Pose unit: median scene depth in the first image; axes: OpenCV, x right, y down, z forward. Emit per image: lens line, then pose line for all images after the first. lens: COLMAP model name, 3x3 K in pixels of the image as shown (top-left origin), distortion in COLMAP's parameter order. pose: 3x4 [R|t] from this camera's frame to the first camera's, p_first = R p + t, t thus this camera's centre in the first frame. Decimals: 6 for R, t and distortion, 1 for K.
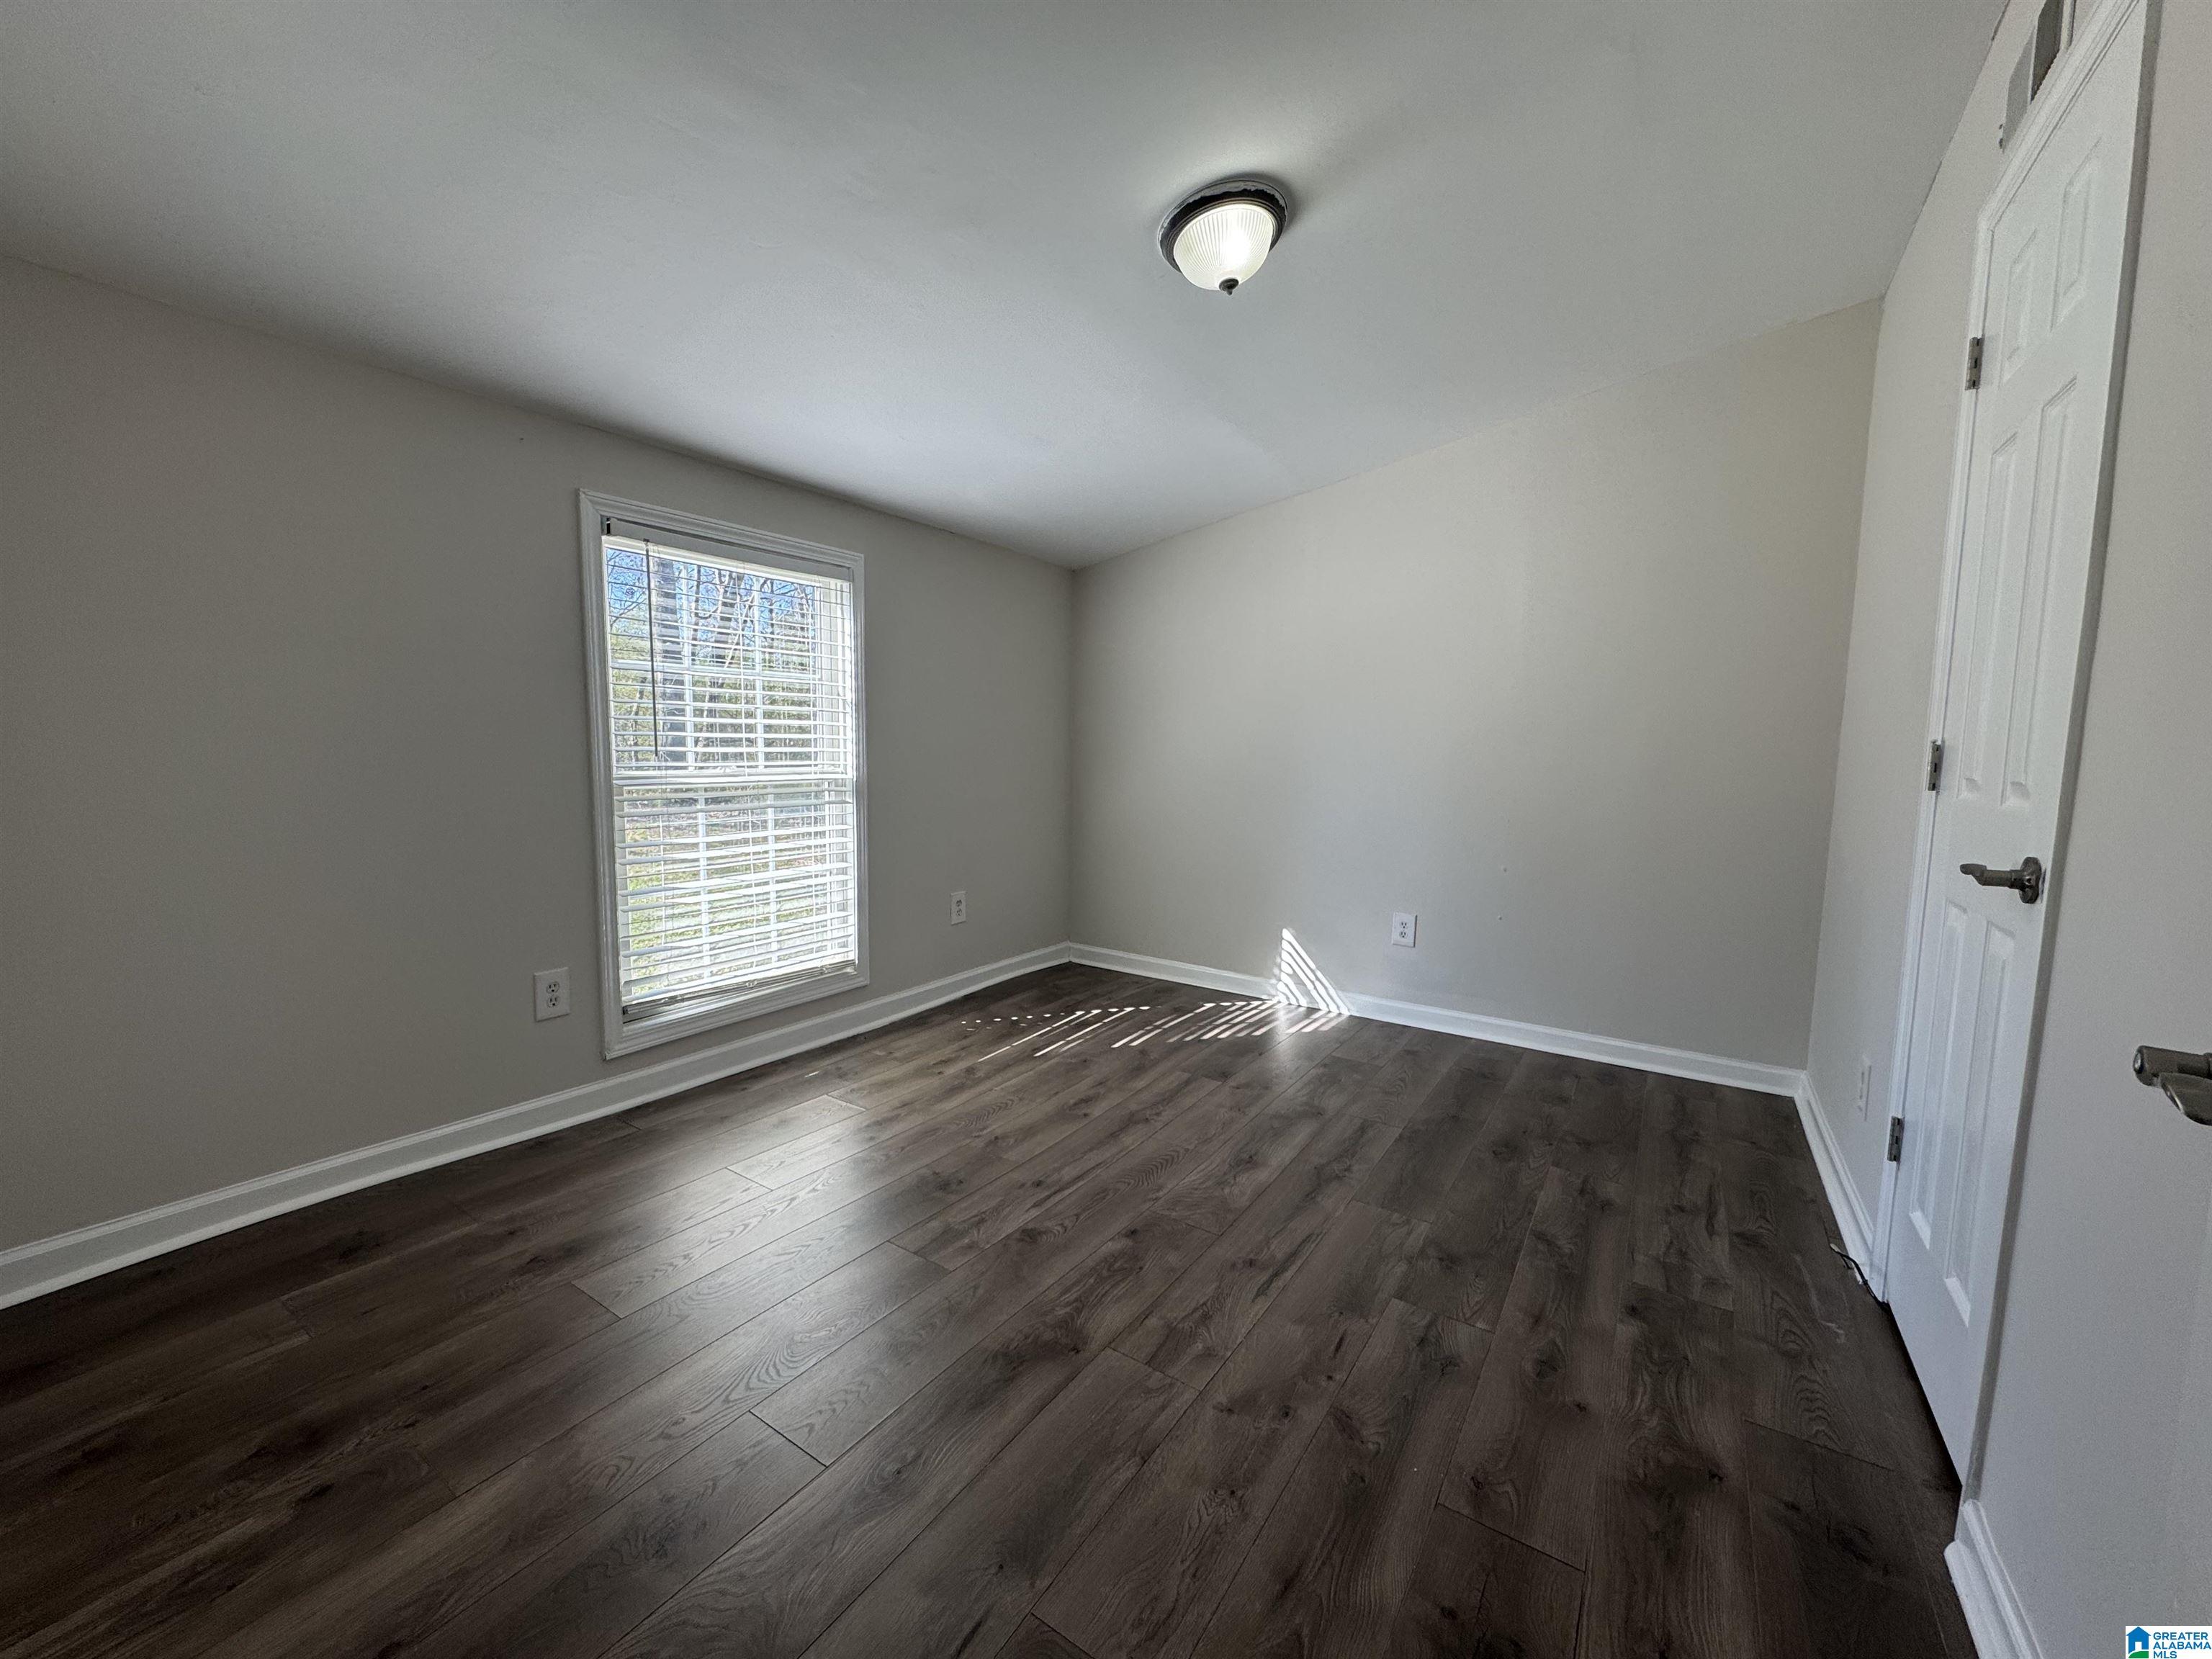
lens RADIAL K [[883.1, 0, 1103.1], [0, 883.1, 832.7], [0, 0, 1]] dist [-0.002406, -0.000583]
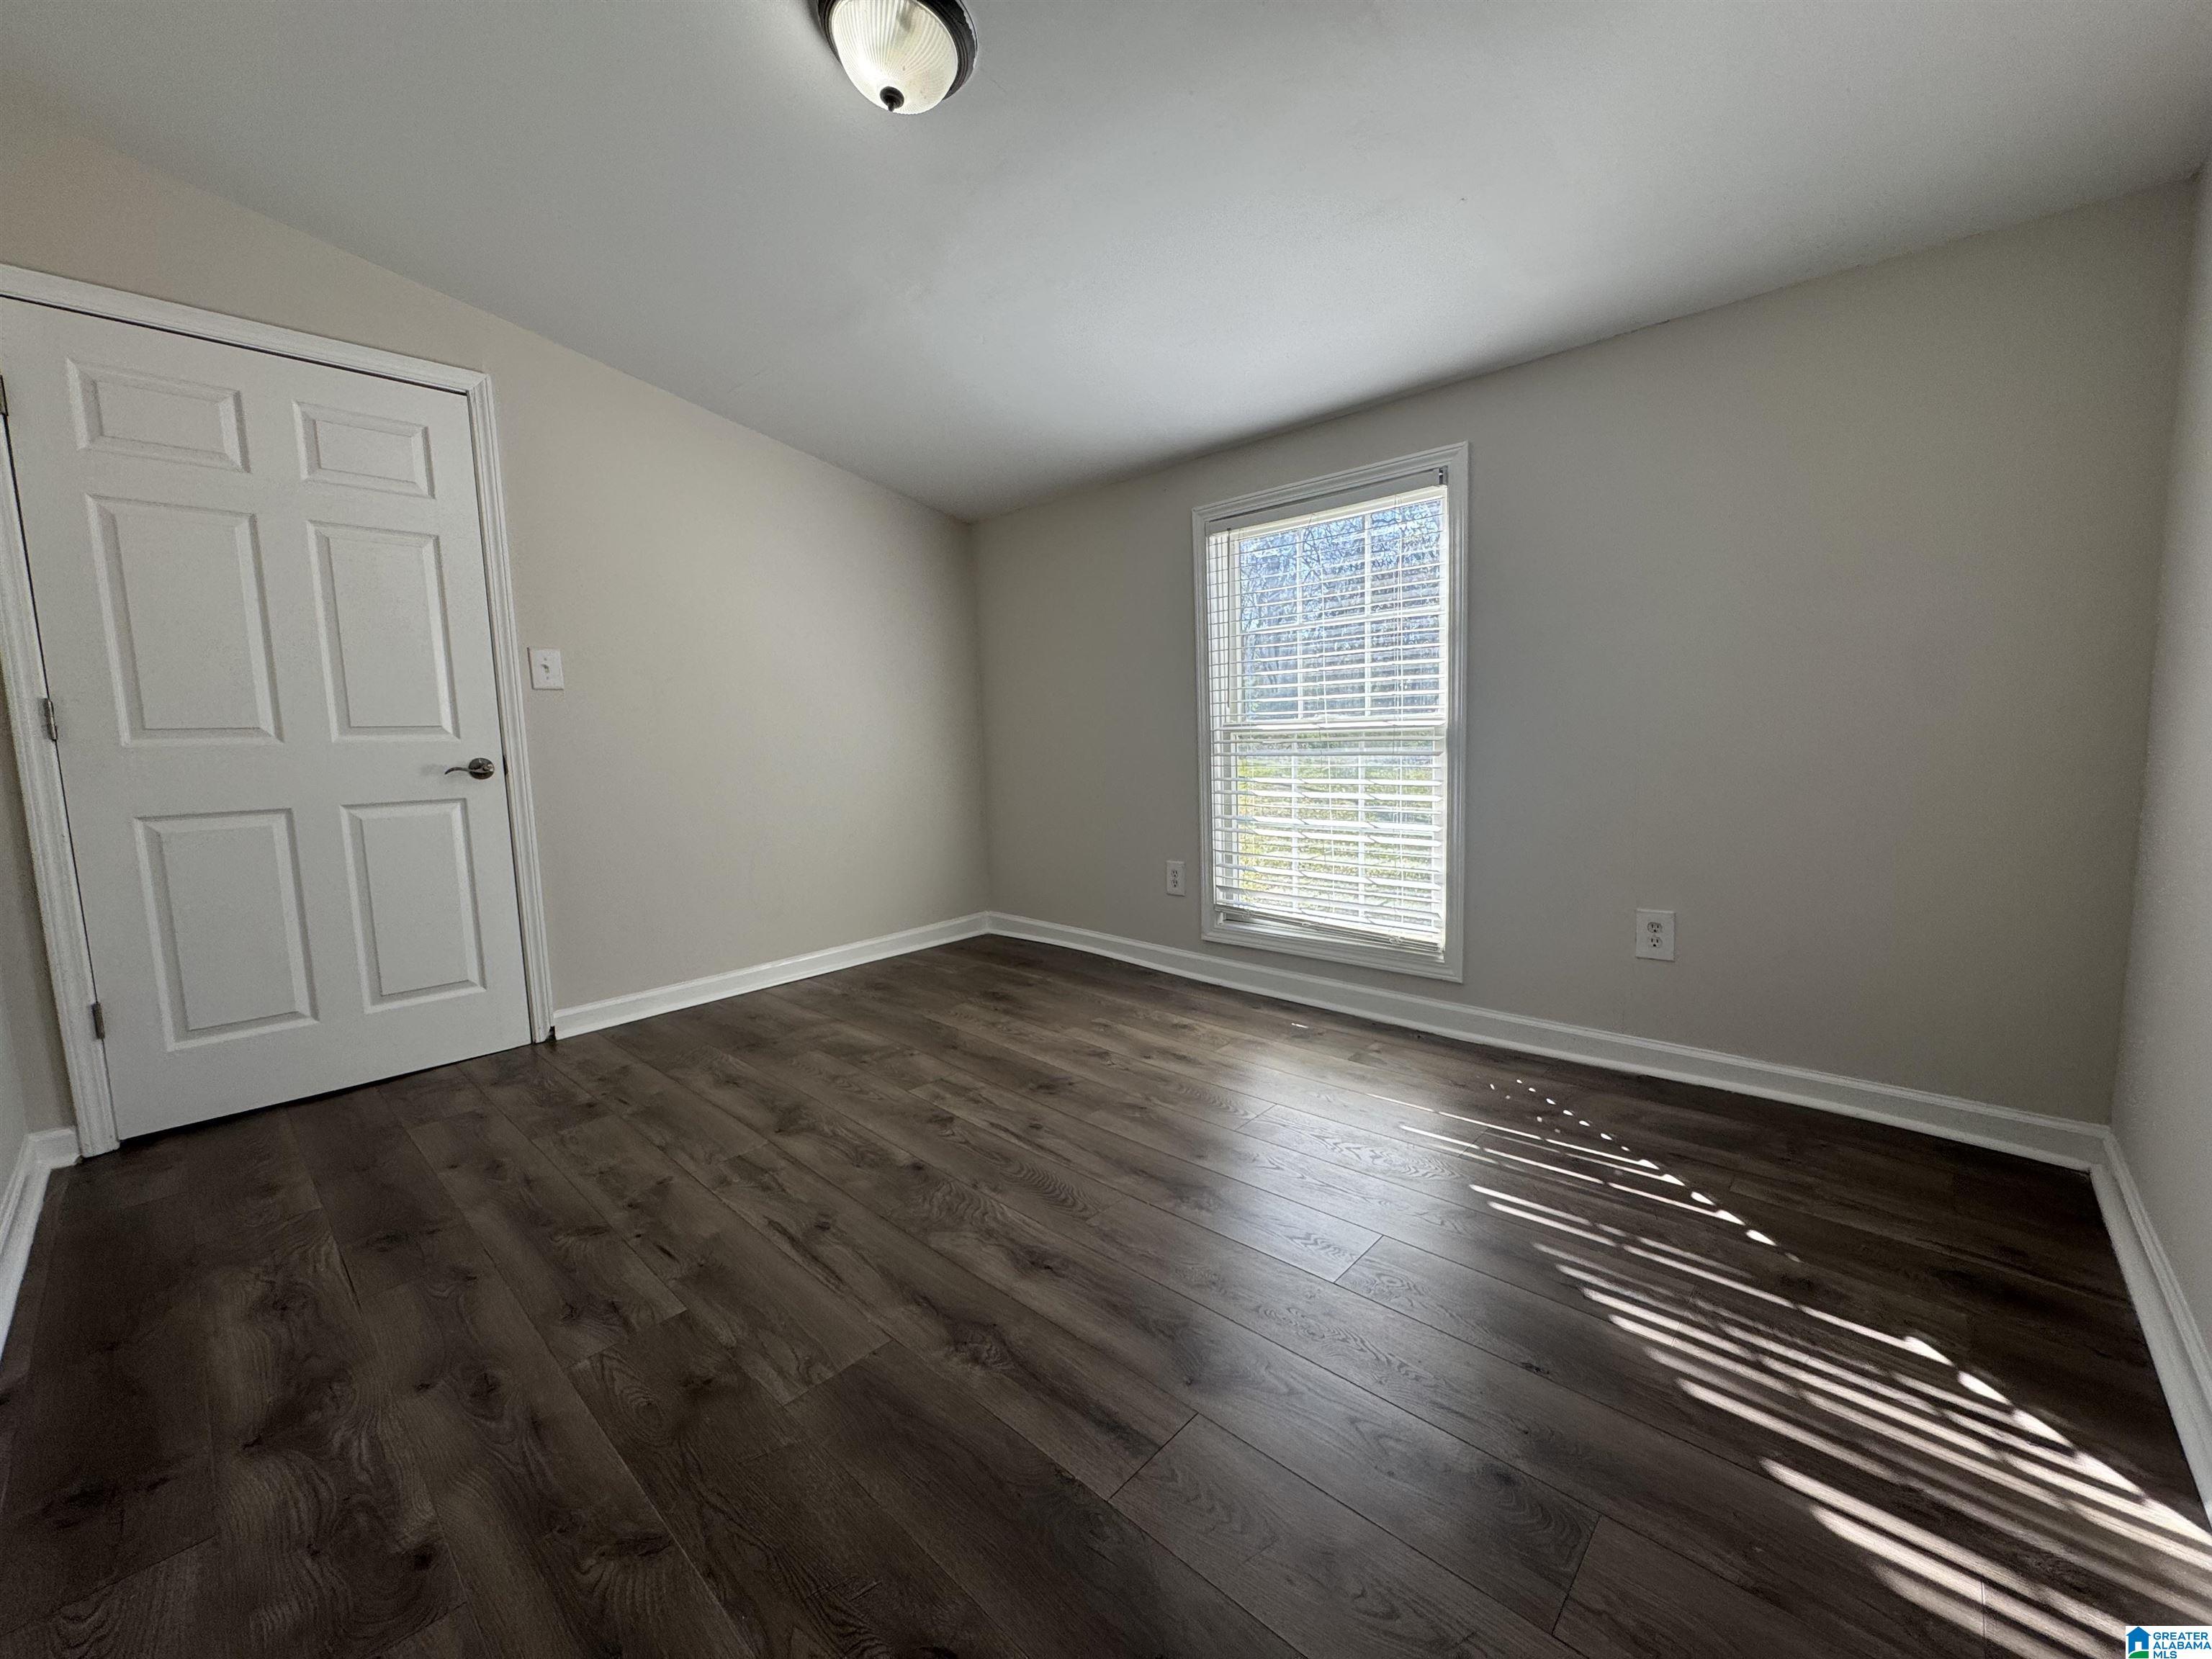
lens RADIAL K [[883.1, 0, 1100.8], [0, 883.1, 827.6], [0, 0, 1]] dist [-0.002406, -0.000583]
pose [[-0.168709, 0.094124, -0.981161, 0.723658], [-0.075496, 0.991272, 0.108076, -0.038519], [0.982770, 0.092307, -0.160131, 1.021295]]
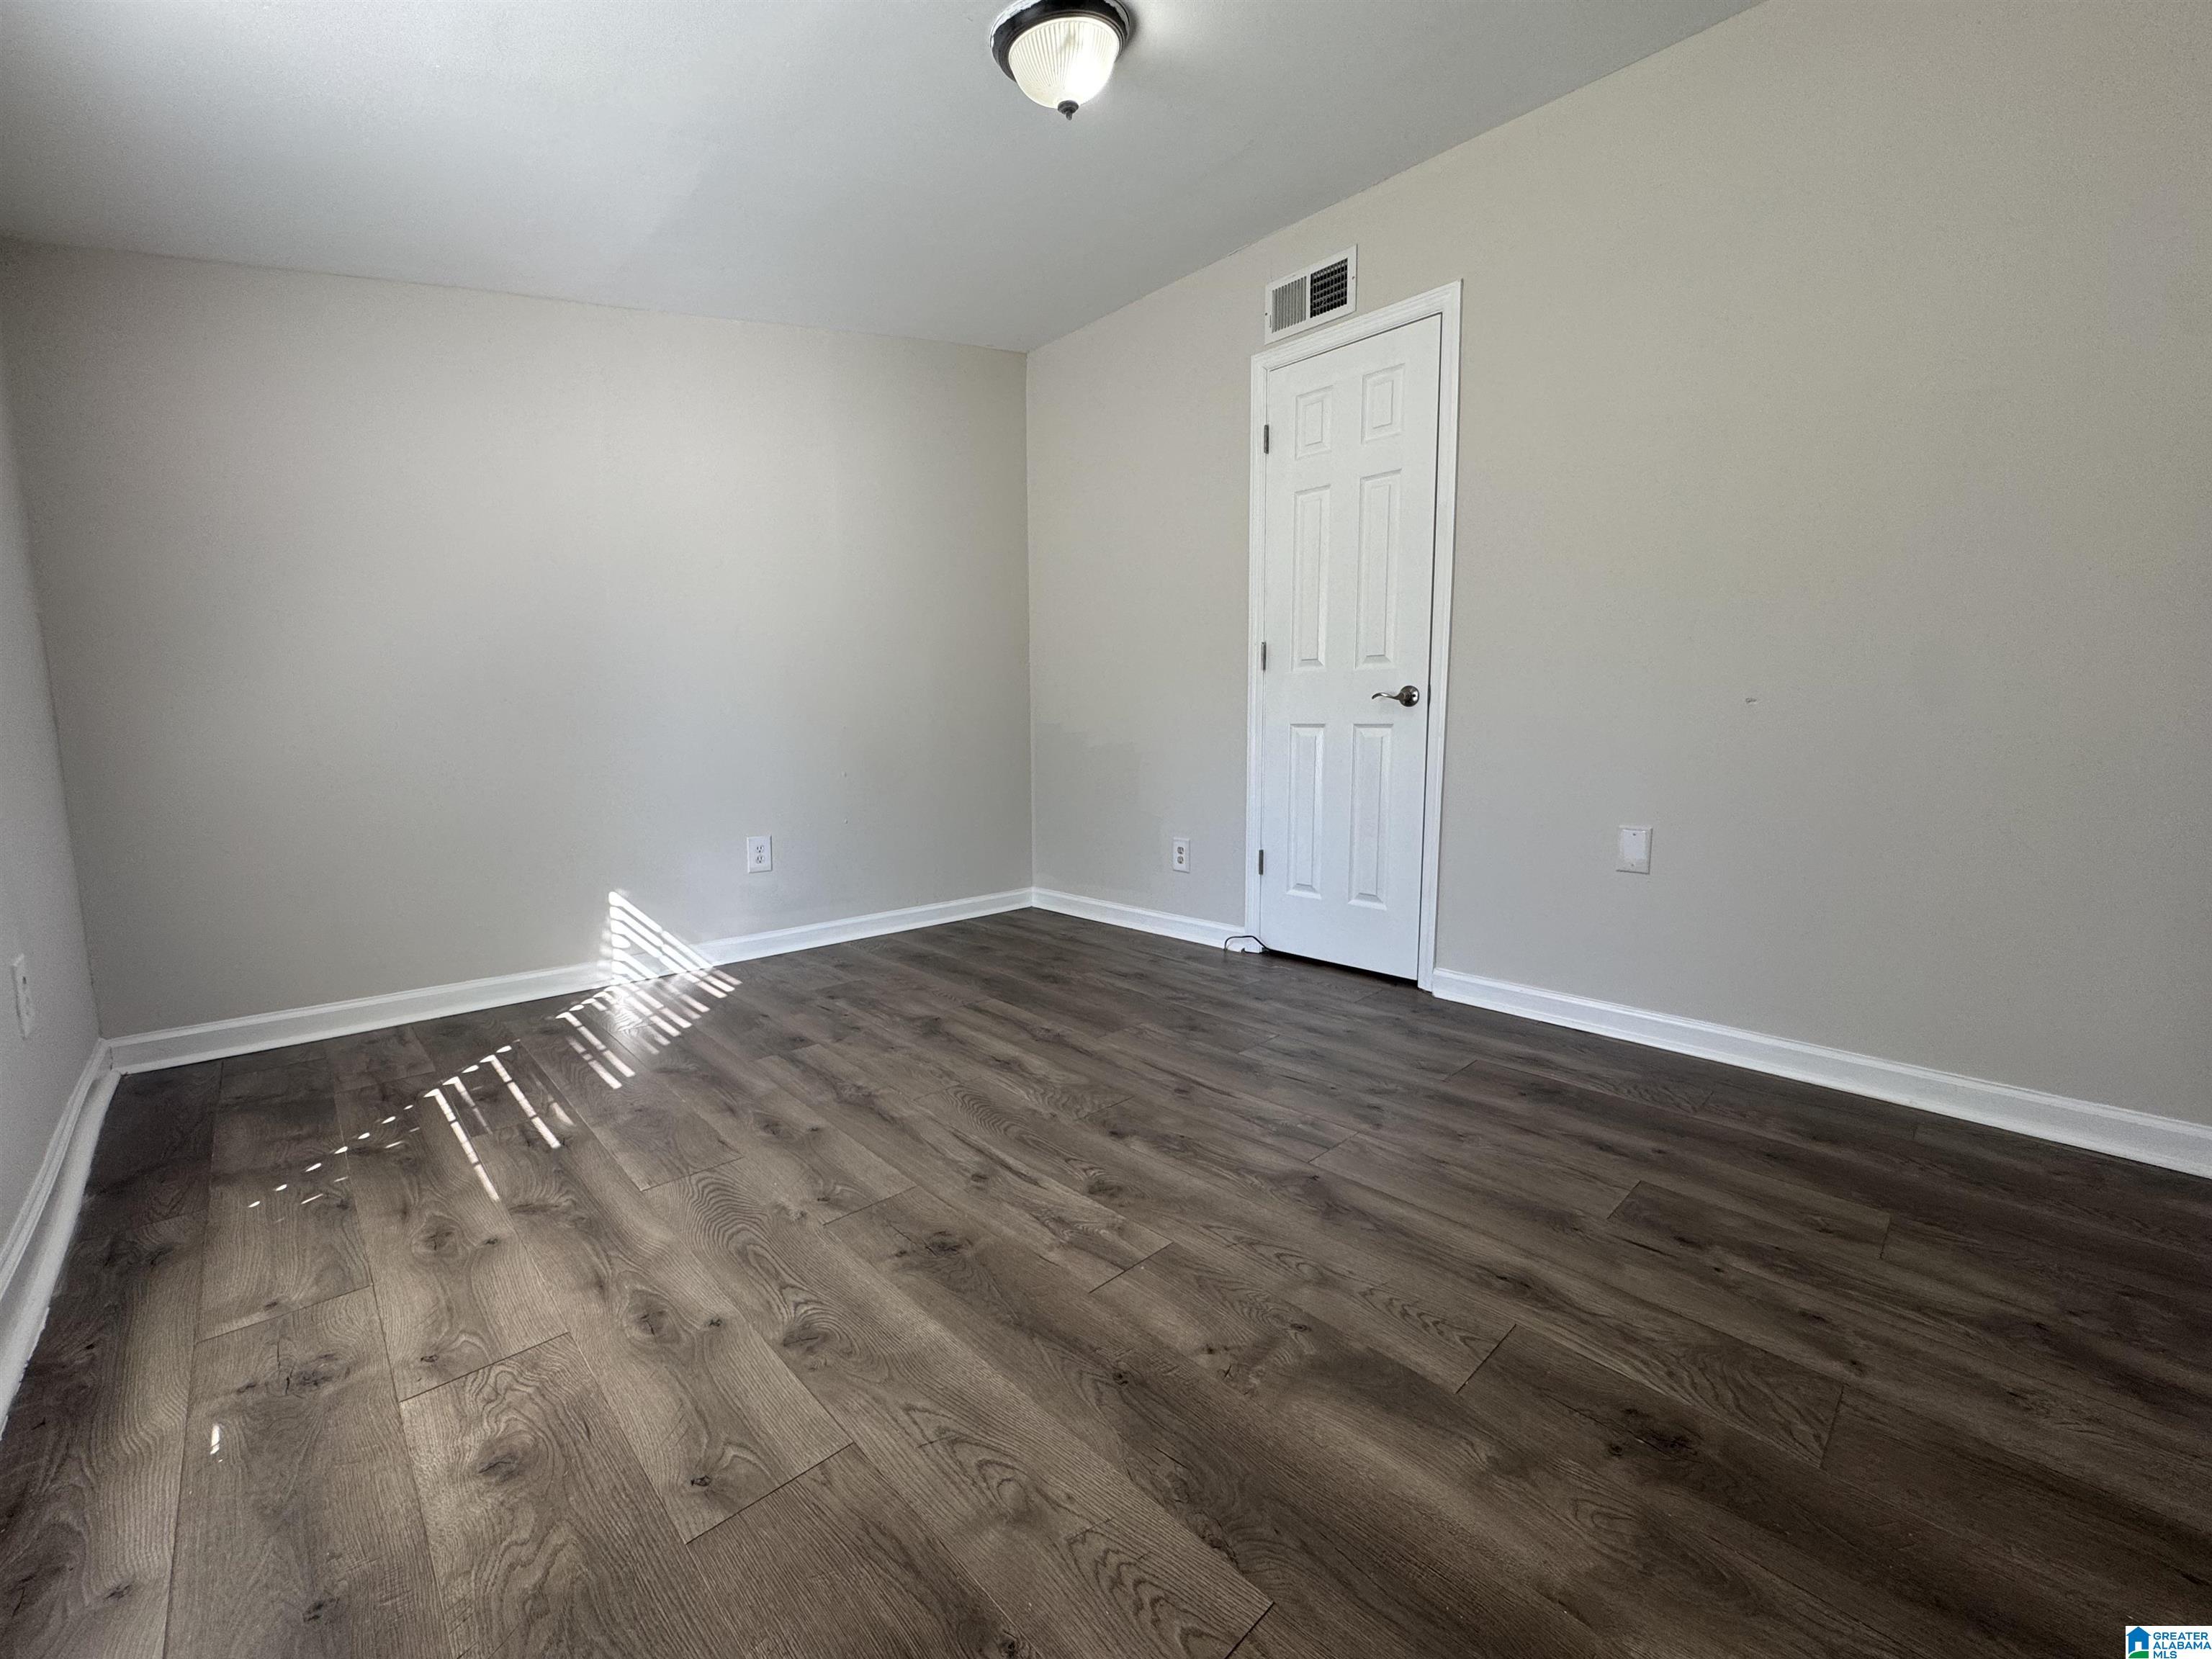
lens RADIAL K [[883.1, 0, 1108.6], [0, 883.1, 824.8], [0, 0, 1]] dist [-0.002406, -0.000583]
pose [[0.216158, -0.132948, 0.967264, -0.633405], [0.107141, 0.987933, 0.111846, 0.021194], [-0.970462, 0.079457, 0.227794, 0.592831]]
